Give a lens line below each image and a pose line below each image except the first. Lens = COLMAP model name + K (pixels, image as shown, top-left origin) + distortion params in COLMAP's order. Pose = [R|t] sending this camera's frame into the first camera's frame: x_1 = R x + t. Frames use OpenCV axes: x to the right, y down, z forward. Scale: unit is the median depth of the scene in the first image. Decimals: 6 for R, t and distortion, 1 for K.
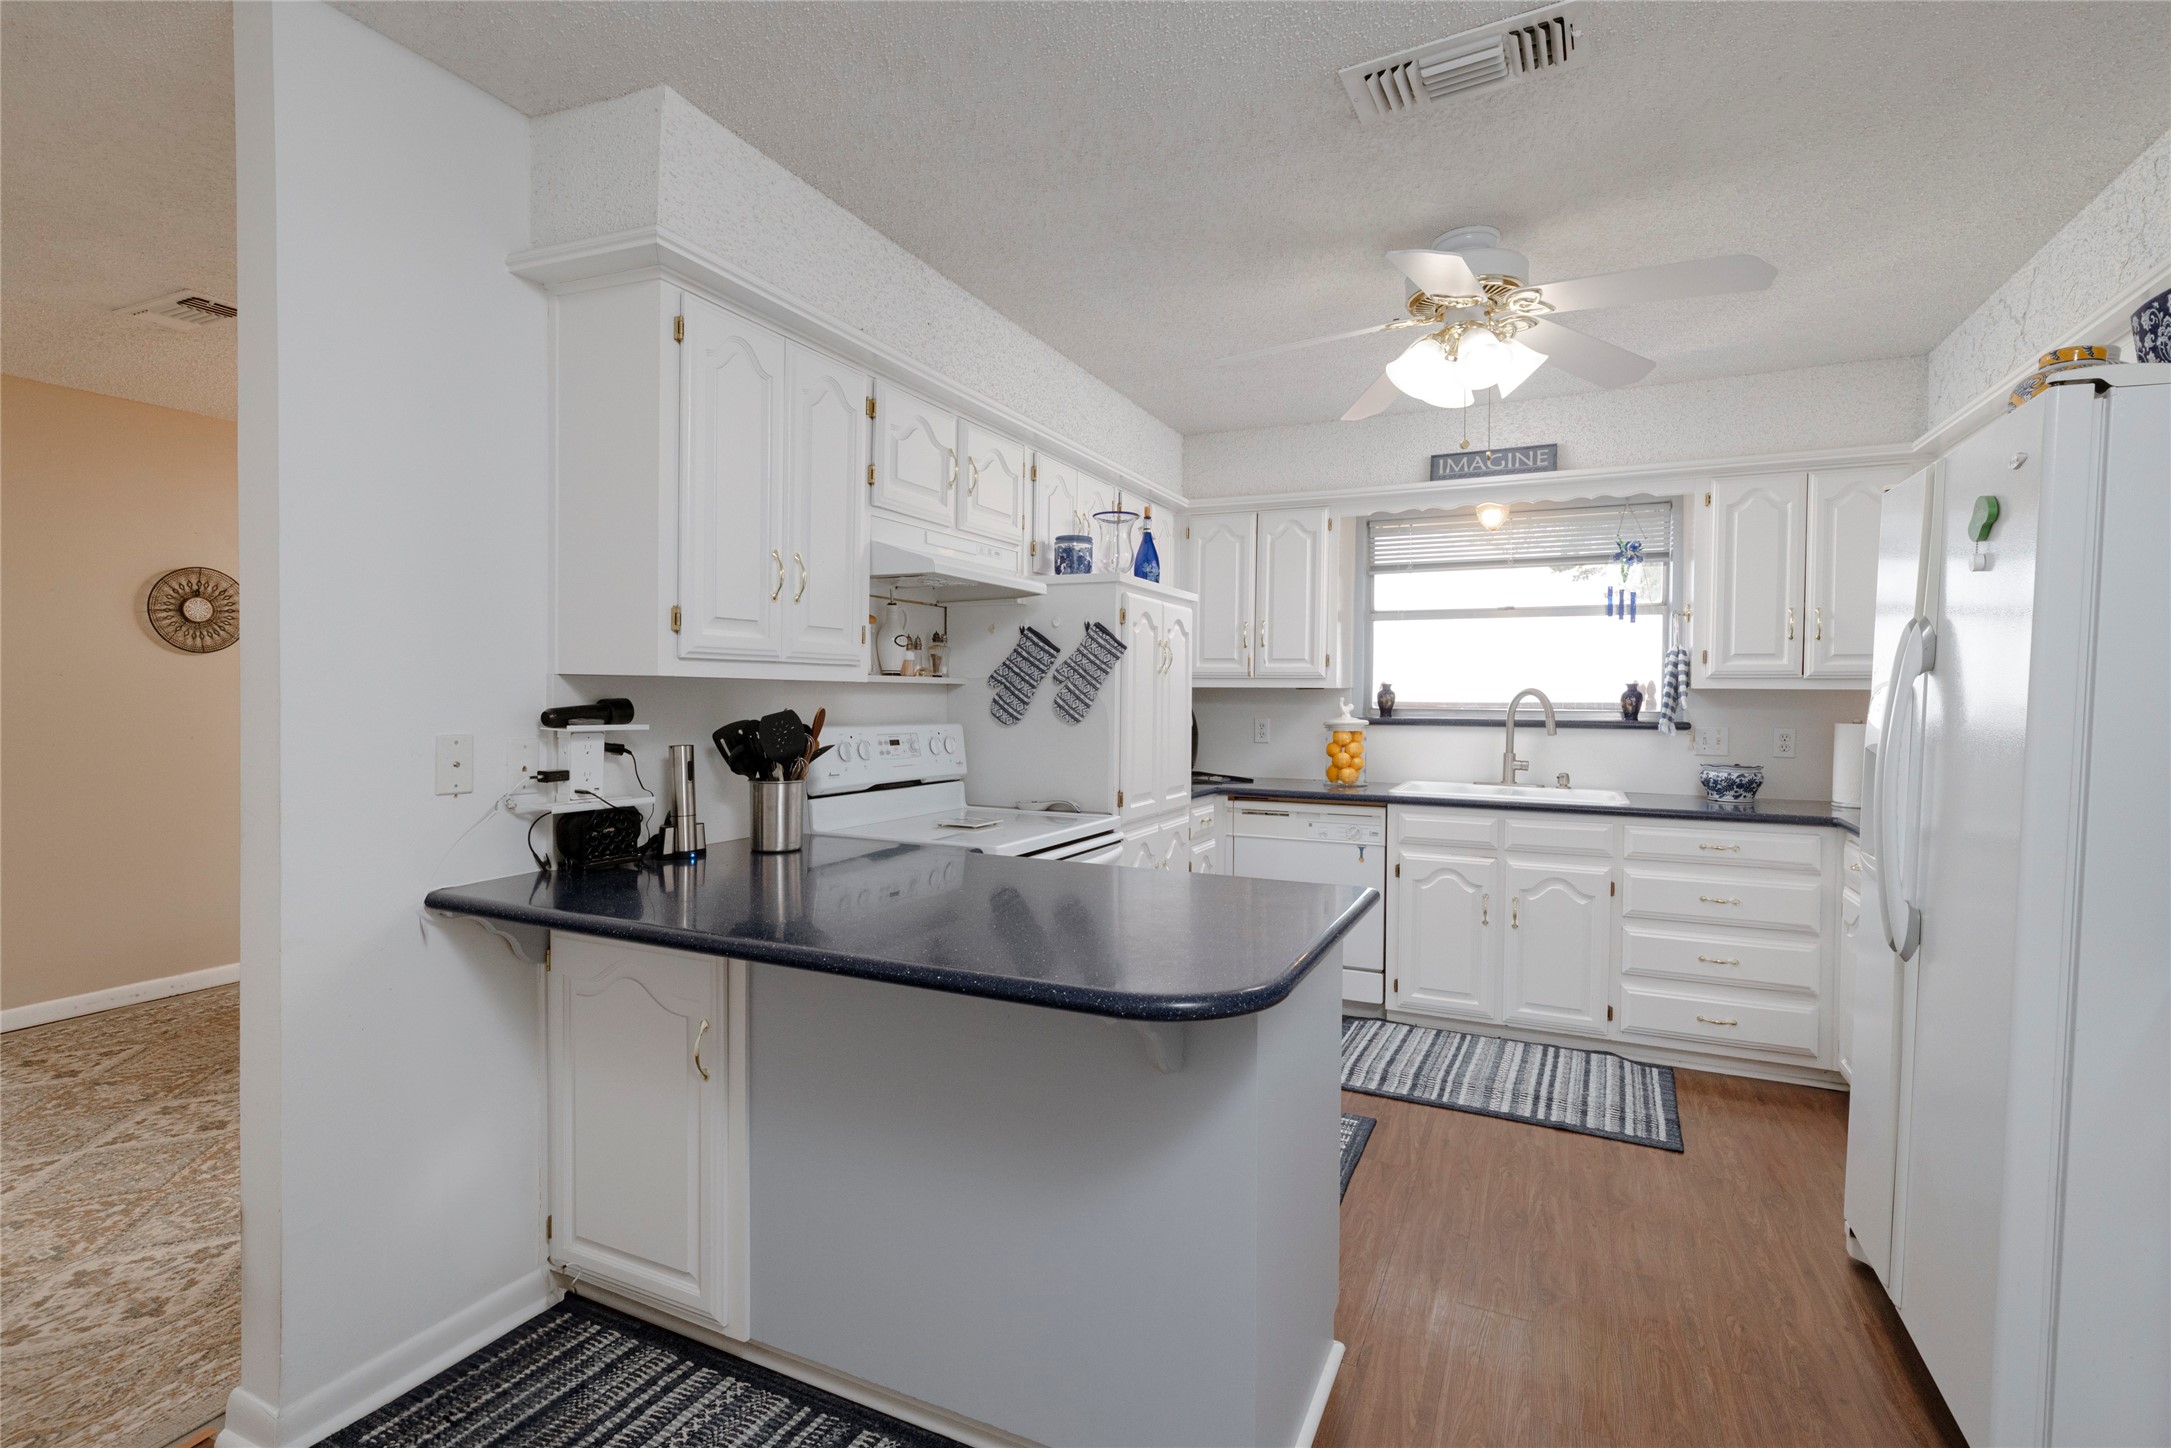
lens RADIAL K [[1023.0, 0, 1079.4], [0, 1023.0, 716.8], [0, 0, 1]] dist [0.000537, -0.000258]
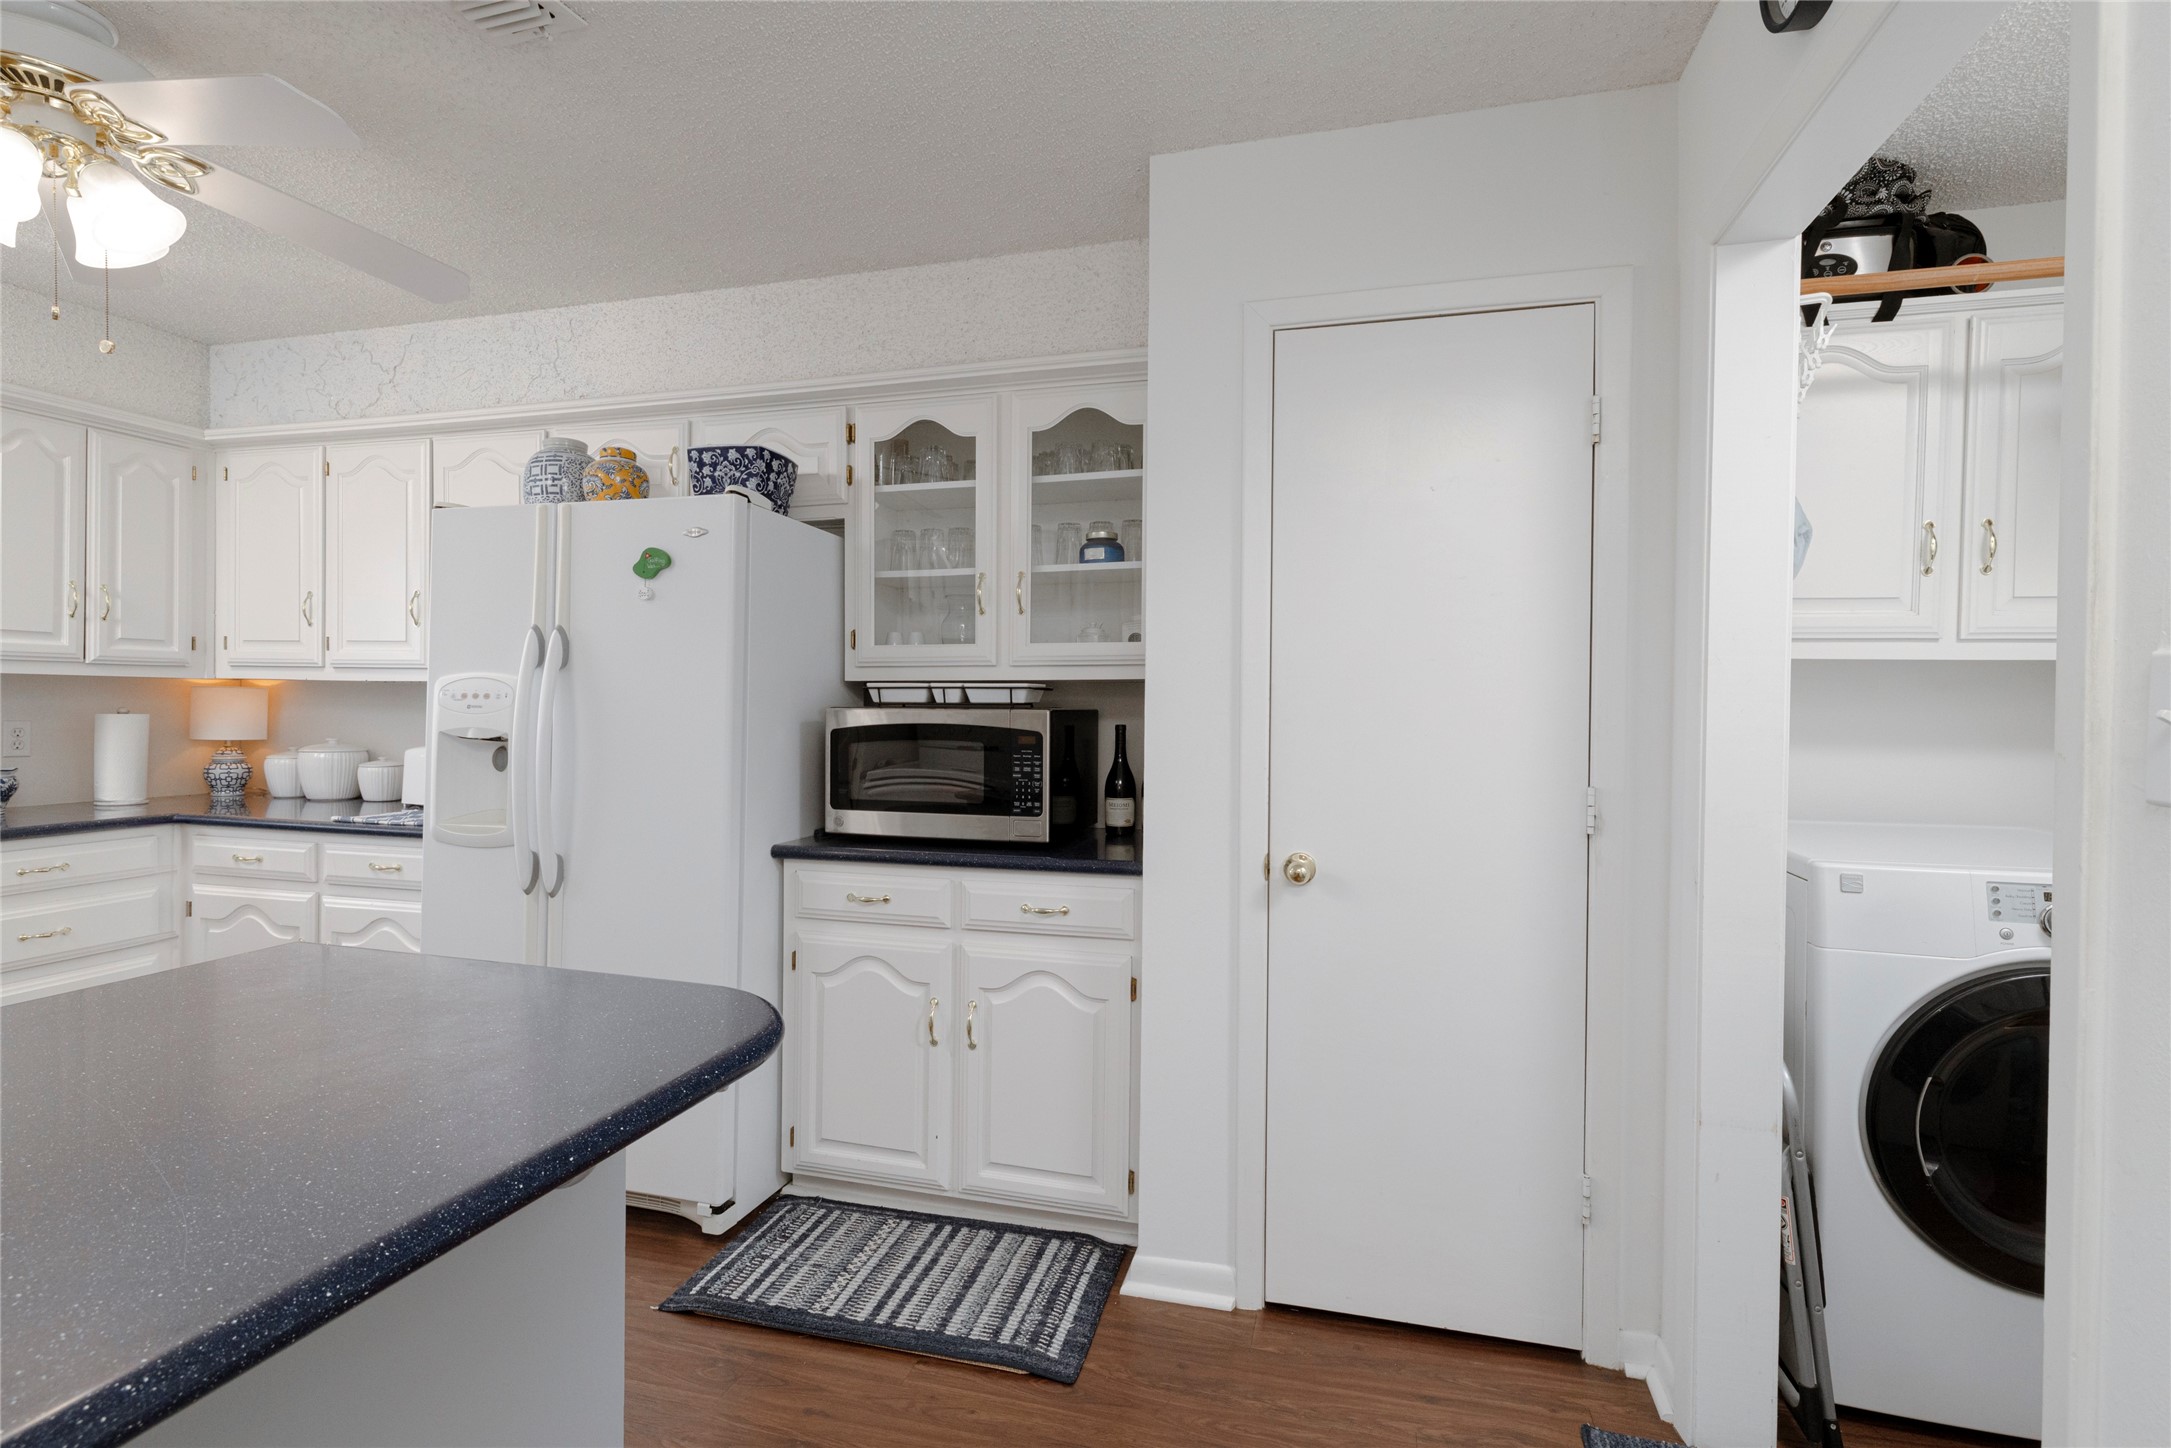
lens RADIAL K [[1023.0, 0, 1081.3], [0, 1023.0, 712.8], [0, 0, 1]] dist [0.000537, -0.000258]
pose [[-0.171538, -0.017932, 0.985014, -0.285433], [0.009822, 0.999754, 0.019911, -0.003710], [-0.985129, 0.013090, -0.171319, 0.299147]]
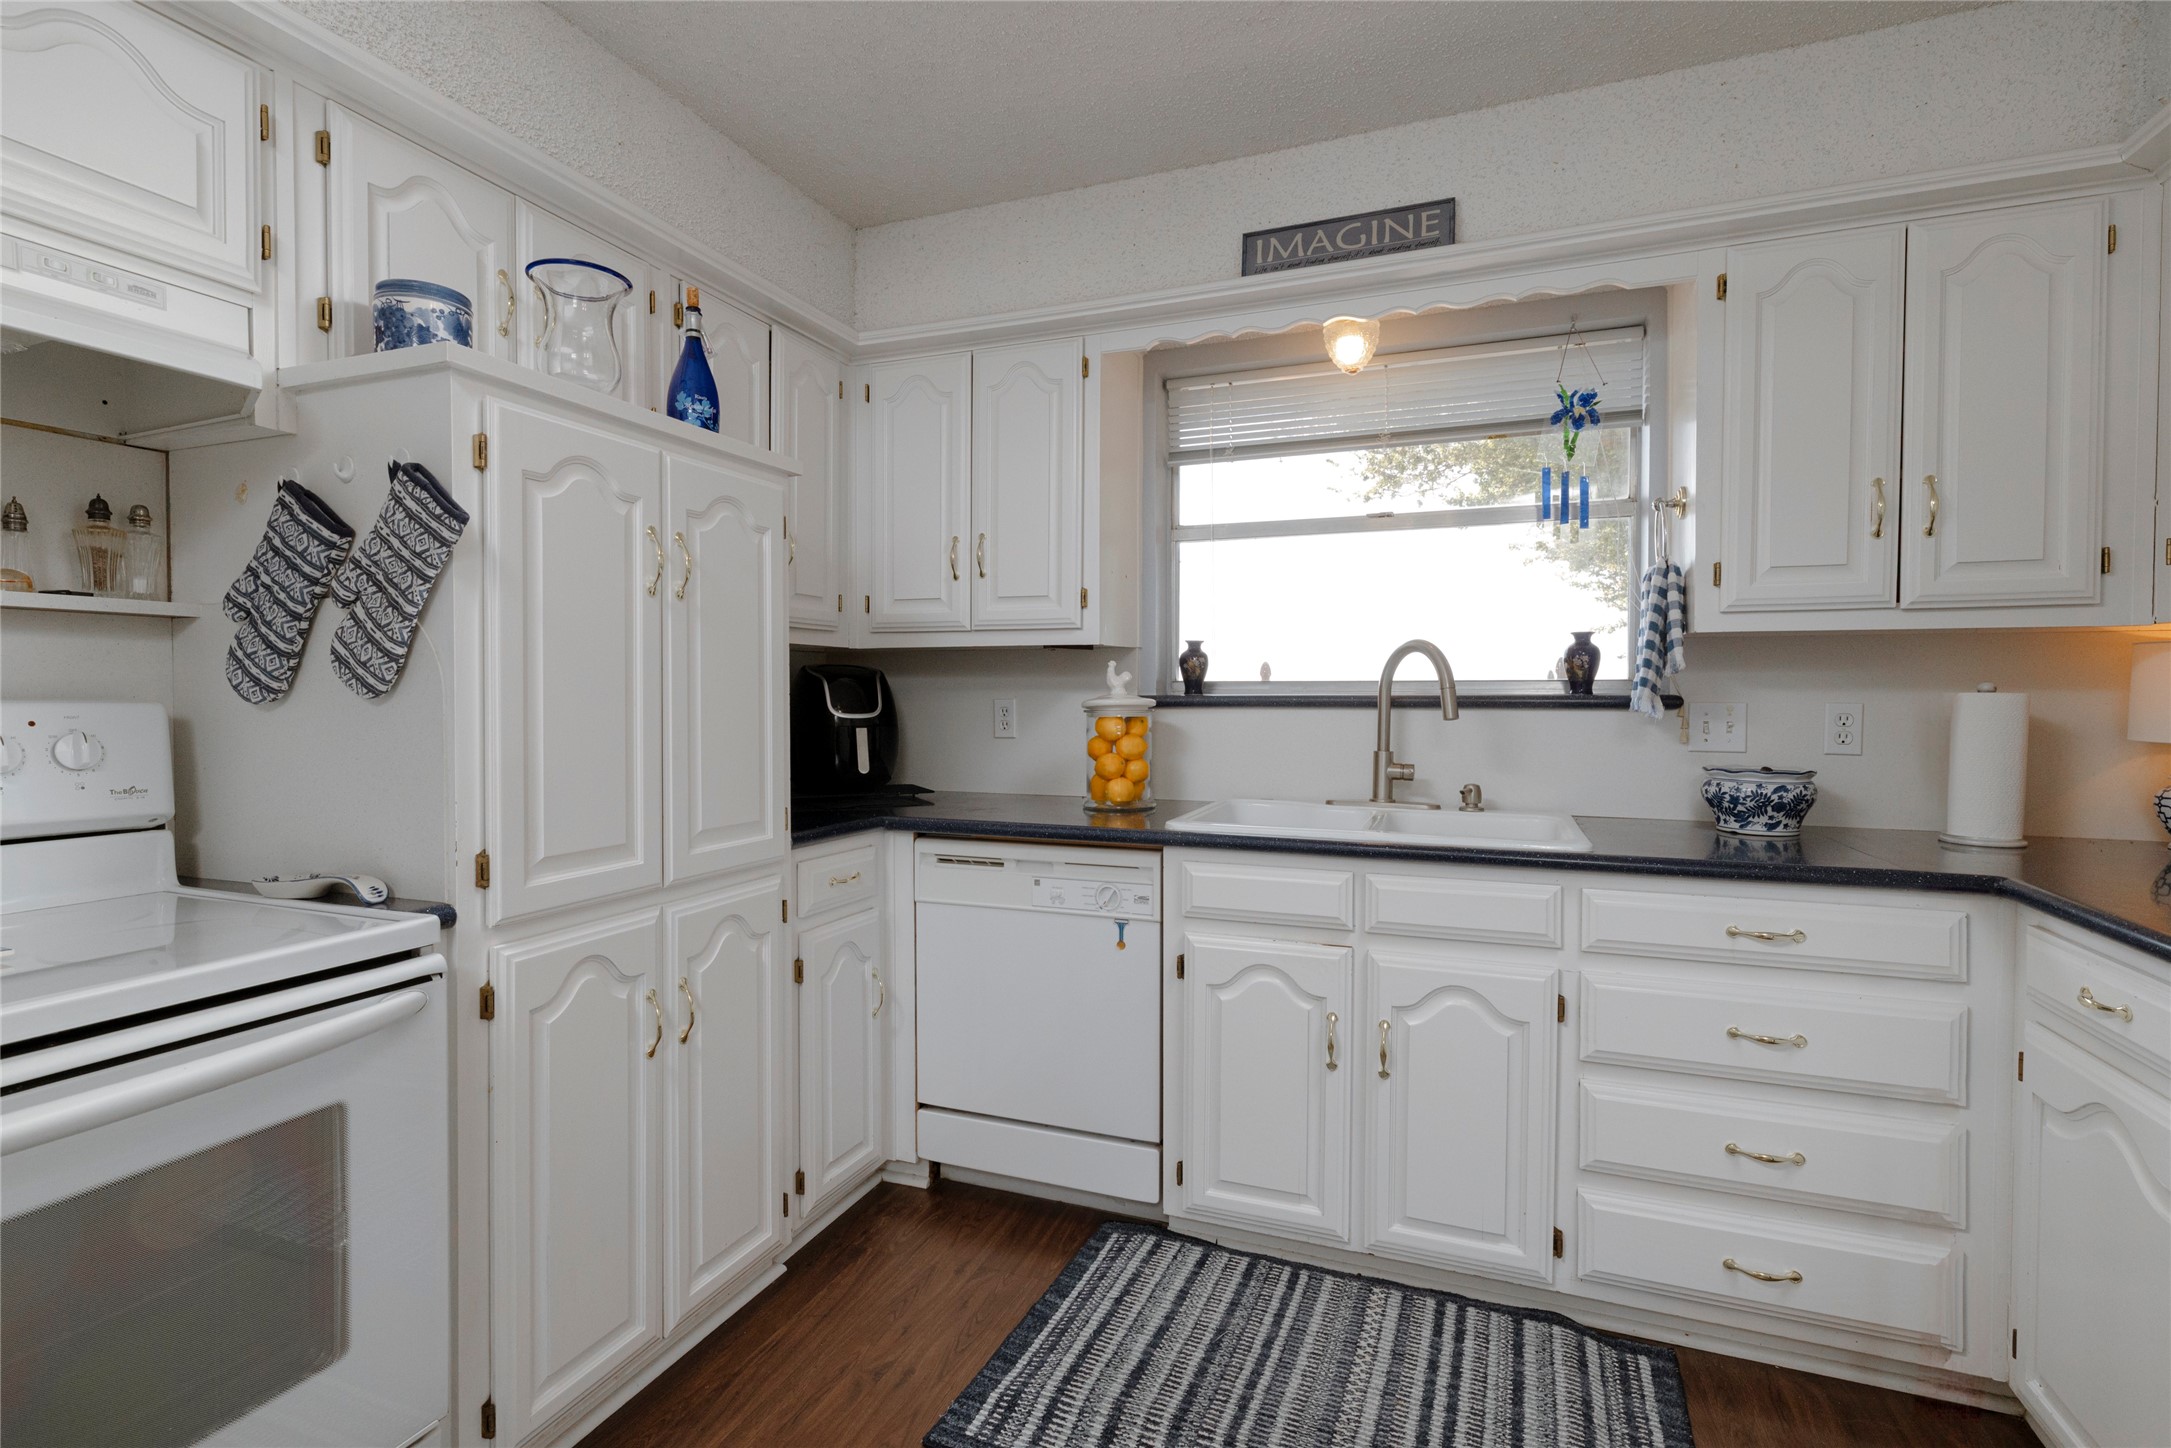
lens RADIAL K [[1023.0, 0, 1079.8], [0, 1023.0, 715.3], [0, 0, 1]] dist [0.000537, -0.000258]
pose [[0.997562, -0.008155, 0.069312, 0.227435], [0.008017, 0.999965, 0.002265, 0.013135], [-0.069329, -0.001703, 0.997592, 0.468977]]
